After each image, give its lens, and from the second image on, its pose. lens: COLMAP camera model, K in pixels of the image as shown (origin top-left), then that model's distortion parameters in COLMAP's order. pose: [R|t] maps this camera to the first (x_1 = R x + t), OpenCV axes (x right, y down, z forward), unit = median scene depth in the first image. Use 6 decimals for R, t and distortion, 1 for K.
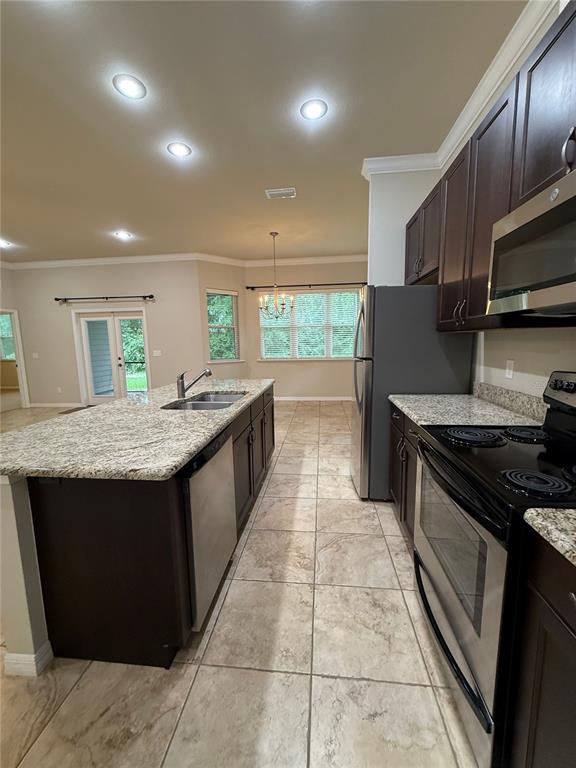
lens RADIAL K [[308.0, 0, 288.7], [0, 308.0, 381.3], [0, 0, 1]] dist [0.000114, 0.000334]
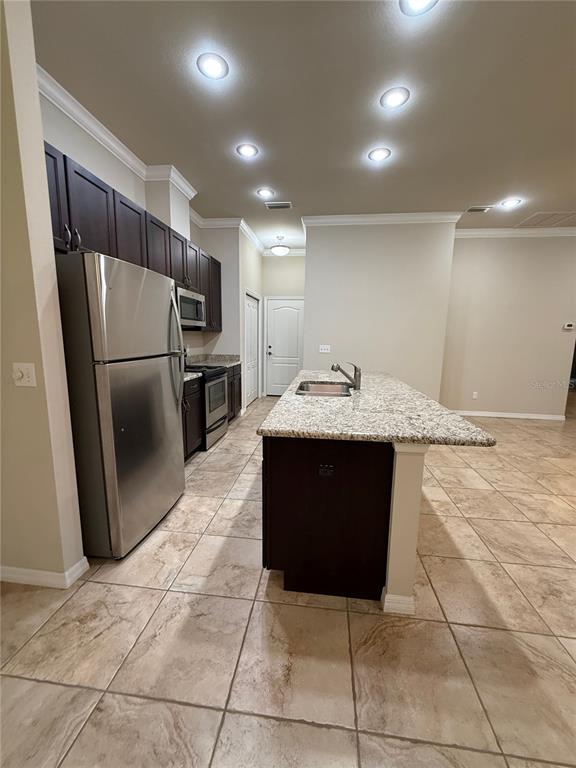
lens RADIAL K [[308.0, 0, 288.7], [0, 308.0, 381.3], [0, 0, 1]] dist [0.000114, 0.000334]
pose [[-0.999898, 0.002931, 0.013958, -0.110147], [0.006681, 0.960898, 0.276822, -0.213749], [-0.012601, 0.276888, -0.960820, 1.633070]]
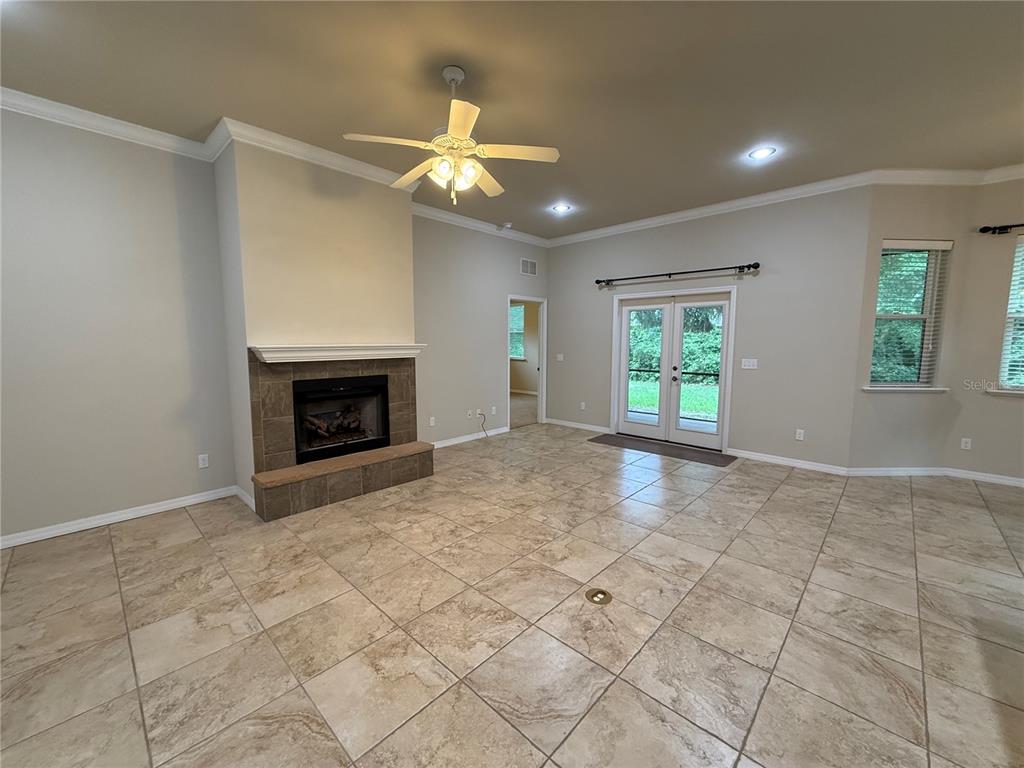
lens RADIAL K [[410.6, 0, 508.8], [0, 410.6, 383.4], [0, 0, 1]] dist [0.000114, 0.000334]
pose [[0.793485, 0.085130, -0.602607, -0.687827], [-0.097114, 0.995192, 0.012715, -0.045716], [0.600792, 0.048432, 0.797937, 0.255088]]
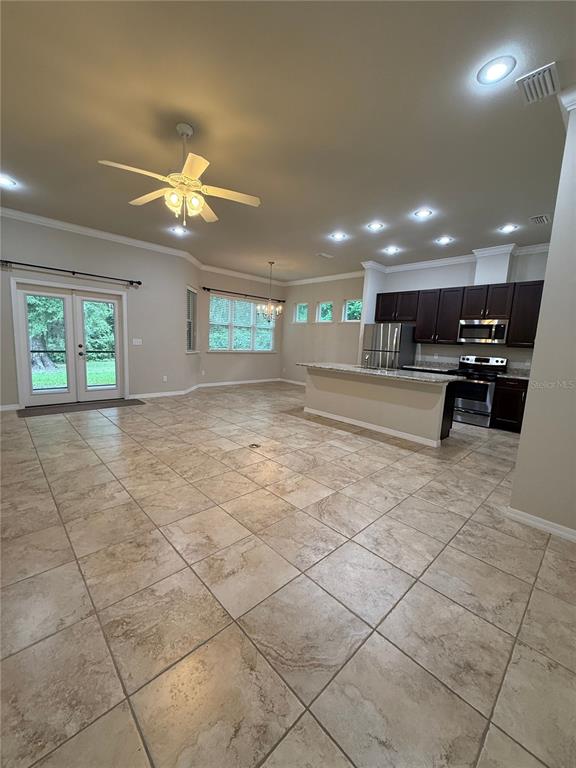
lens RADIAL K [[308.0, 0, 288.7], [0, 308.0, 381.3], [0, 0, 1]] dist [0.000114, 0.000334]
pose [[0.641219, -0.052102, 0.765587, -1.871768], [0.040196, 0.998603, 0.034294, 0.037314], [-0.766304, 0.008784, 0.642418, 0.050633]]
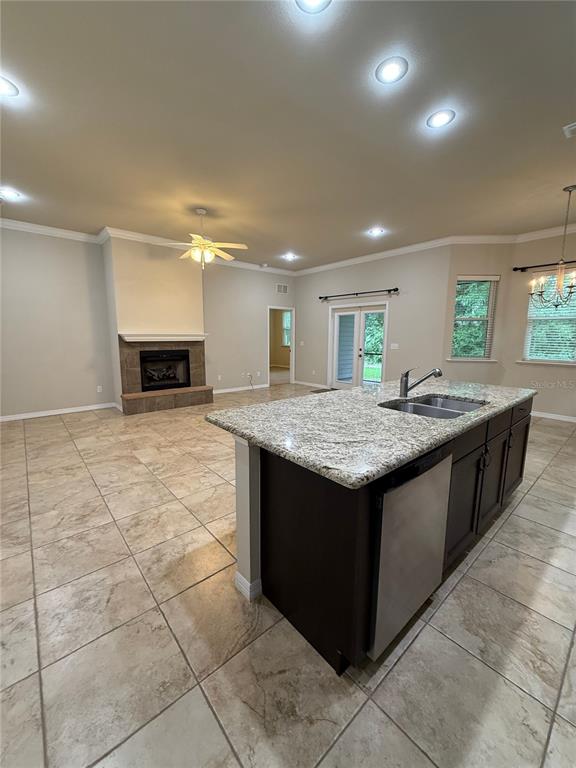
lens RADIAL K [[308.0, 0, 288.7], [0, 308.0, 381.3], [0, 0, 1]] dist [0.000114, 0.000334]
pose [[0.732627, 0.124274, -0.669189, 0.011470], [-0.109339, 0.991910, 0.064502, -0.012515], [0.671791, 0.025913, 0.740287, 0.066875]]
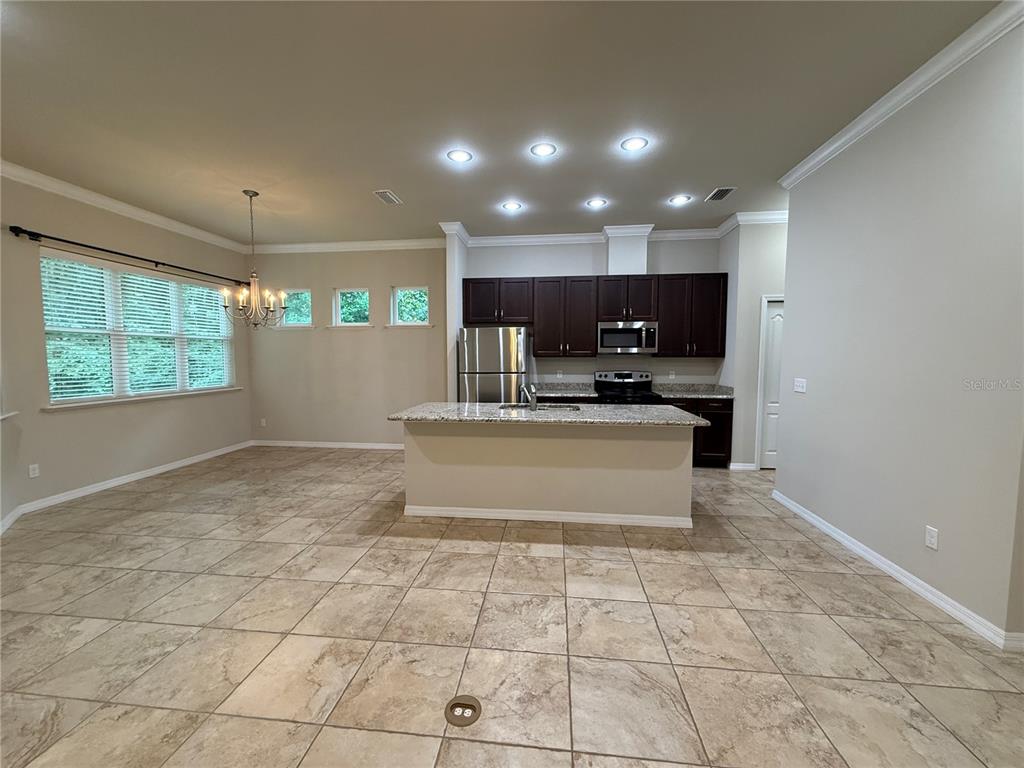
lens RADIAL K [[410.6, 0, 508.8], [0, 410.6, 383.4], [0, 0, 1]] dist [0.000114, 0.000334]
pose [[0.006800, -0.047701, 0.998839, -1.516348], [0.132358, 0.990116, 0.046383, -0.105194], [-0.991179, 0.131889, 0.013047, 0.868907]]
